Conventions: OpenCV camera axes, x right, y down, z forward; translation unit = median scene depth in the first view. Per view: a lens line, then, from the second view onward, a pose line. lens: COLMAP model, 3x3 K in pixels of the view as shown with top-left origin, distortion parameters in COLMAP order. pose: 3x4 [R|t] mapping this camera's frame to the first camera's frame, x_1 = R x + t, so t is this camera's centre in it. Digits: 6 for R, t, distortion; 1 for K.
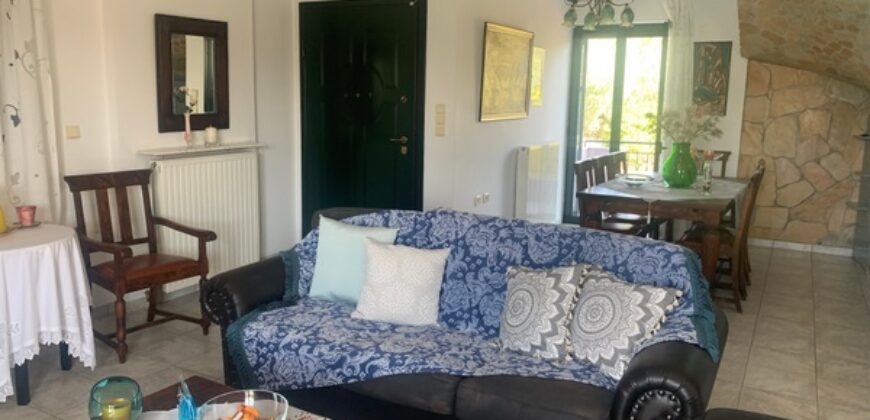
lens RADIAL K [[670.4, 0, 419.5], [0, 670.4, 205.7], [0, 0, 1]] dist [0.094965, -0.224910]
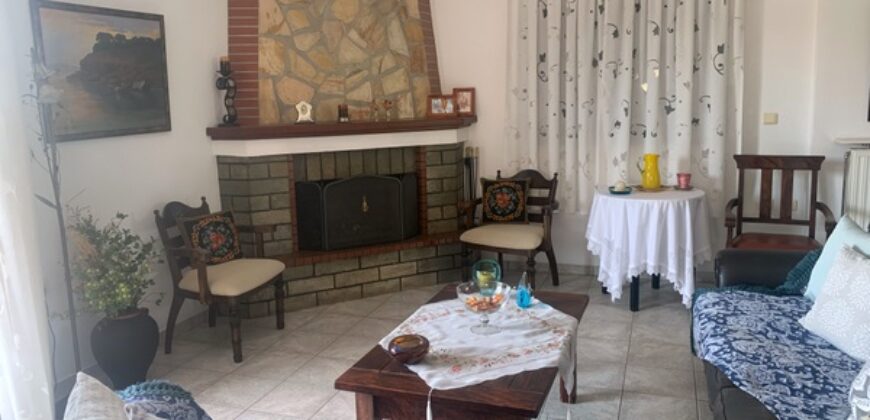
lens RADIAL K [[681.5, 0, 435.0], [0, 681.5, 210.0], [0, 0, 1]] dist [0.077285, -0.134232]
pose [[0.161141, 0.150726, -0.975354, 0.616253], [-0.127125, 0.983206, 0.130937, -0.040426], [0.978710, 0.102892, 0.177596, 0.272018]]
